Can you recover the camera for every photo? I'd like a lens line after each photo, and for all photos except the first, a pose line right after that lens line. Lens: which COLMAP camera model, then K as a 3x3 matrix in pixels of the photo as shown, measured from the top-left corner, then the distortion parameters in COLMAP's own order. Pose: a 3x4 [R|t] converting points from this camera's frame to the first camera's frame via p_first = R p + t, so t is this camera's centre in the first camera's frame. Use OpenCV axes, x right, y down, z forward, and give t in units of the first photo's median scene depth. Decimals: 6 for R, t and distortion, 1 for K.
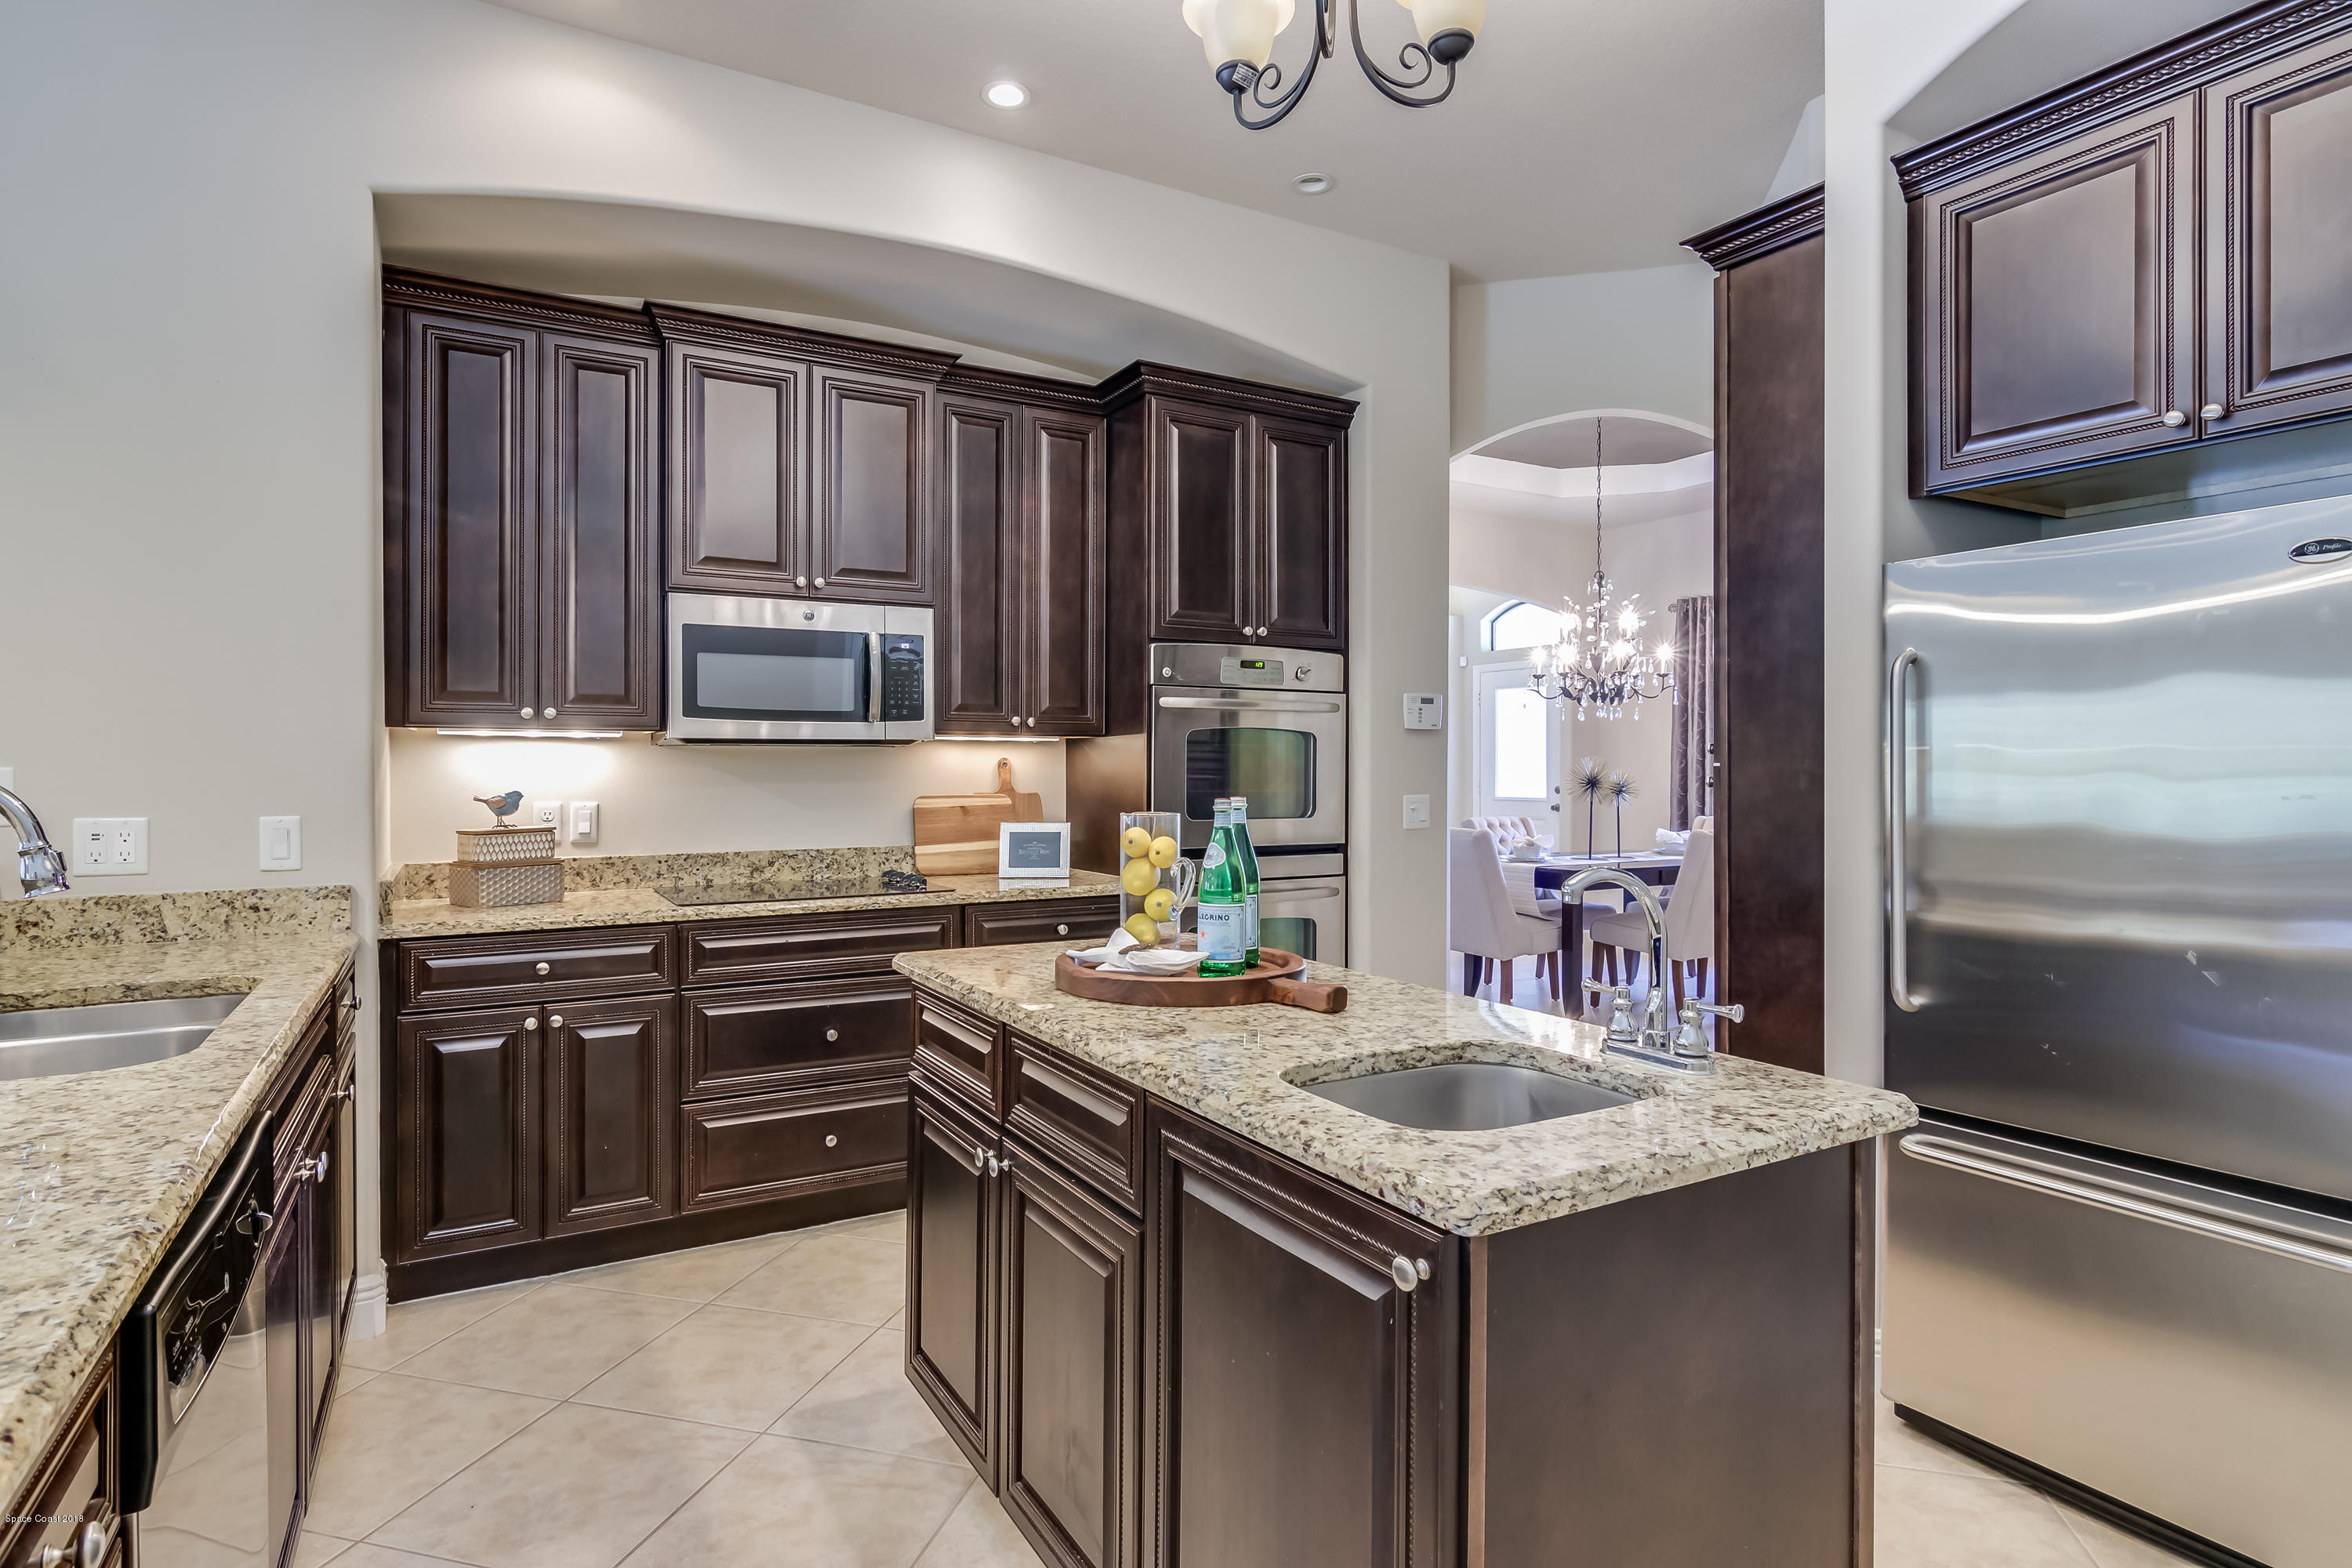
lens RADIAL K [[1209.9, 0, 1166.6], [0, 1209.9, 762.5], [0, 0, 1]] dist [-0.012305, 0.005211]
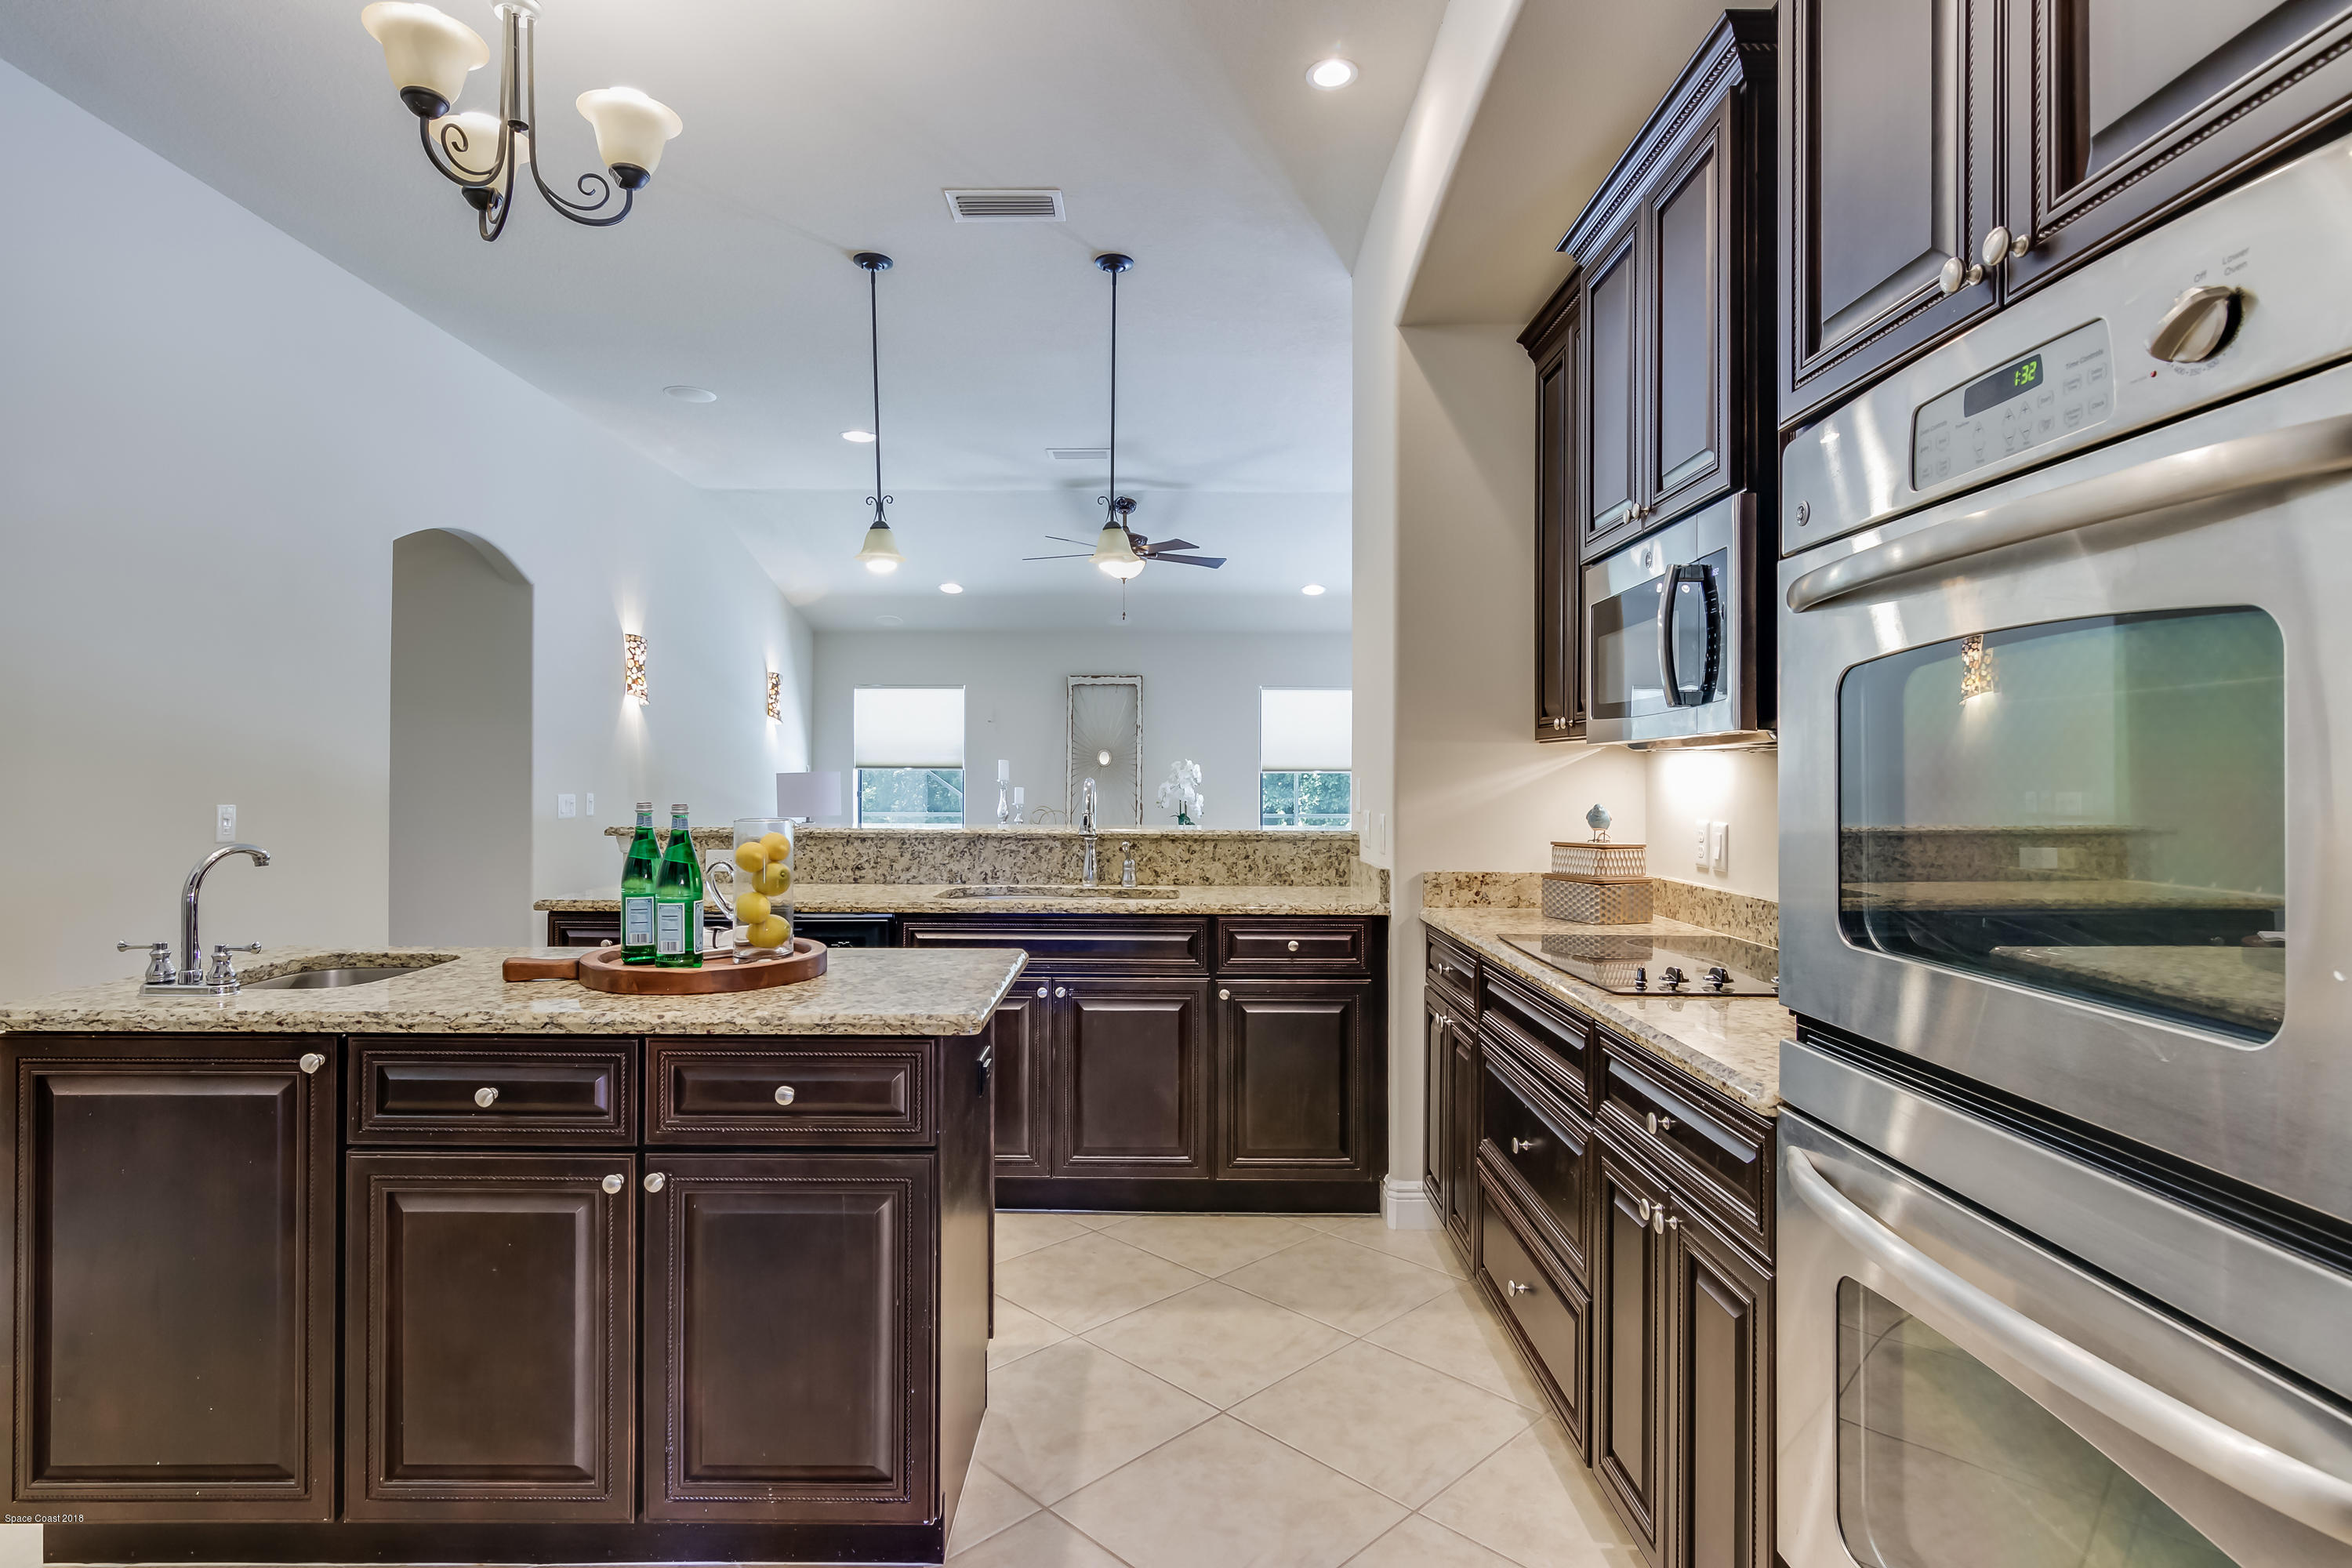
lens RADIAL K [[1209.9, 0, 1178.5], [0, 1209.9, 790.3], [0, 0, 1]] dist [-0.012305, 0.005211]
pose [[-0.502142, 0.009396, -0.864734, 0.434678], [0.005531, 0.999955, 0.007653, 0.001543], [0.864767, -0.000940, -0.502172, 1.129957]]
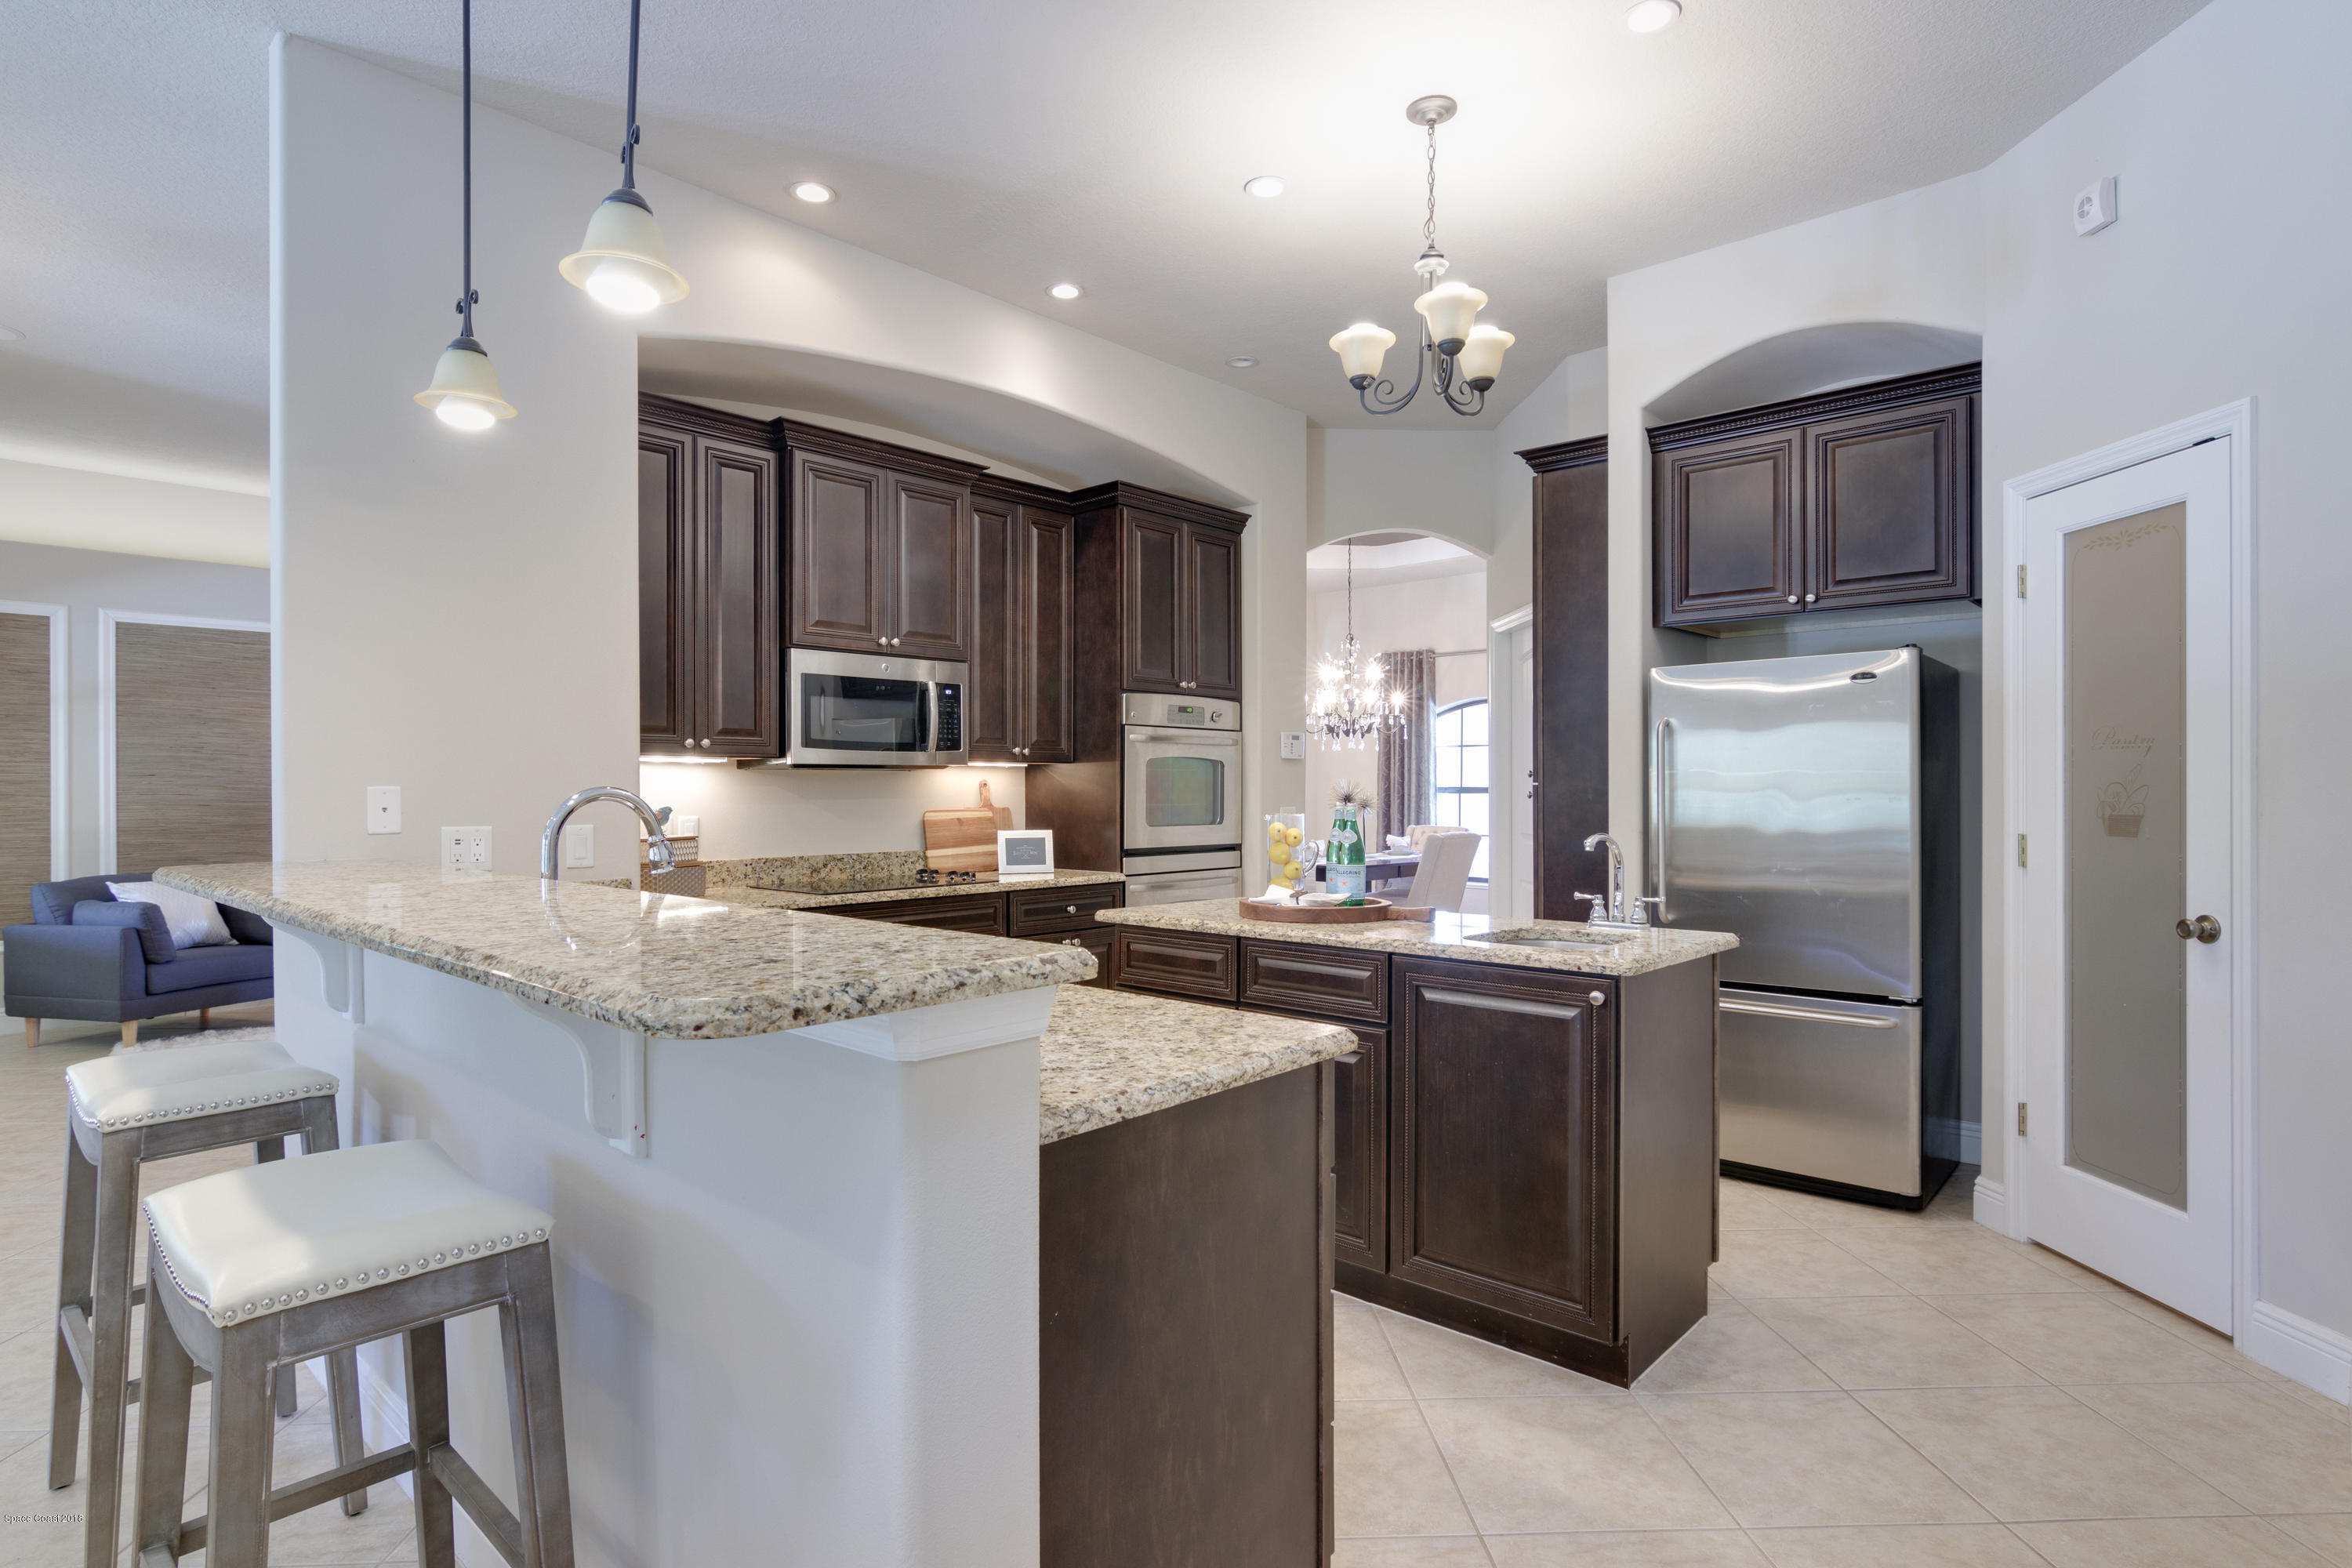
lens RADIAL K [[1209.9, 0, 1165.7], [0, 1209.9, 781.4], [0, 0, 1]] dist [-0.012305, 0.005211]
pose [[0.954039, 0.000029, 0.299683, -0.400934], [0.000866, 0.999996, -0.002855, 0.002063], [-0.299682, 0.002983, 0.954035, -0.305763]]
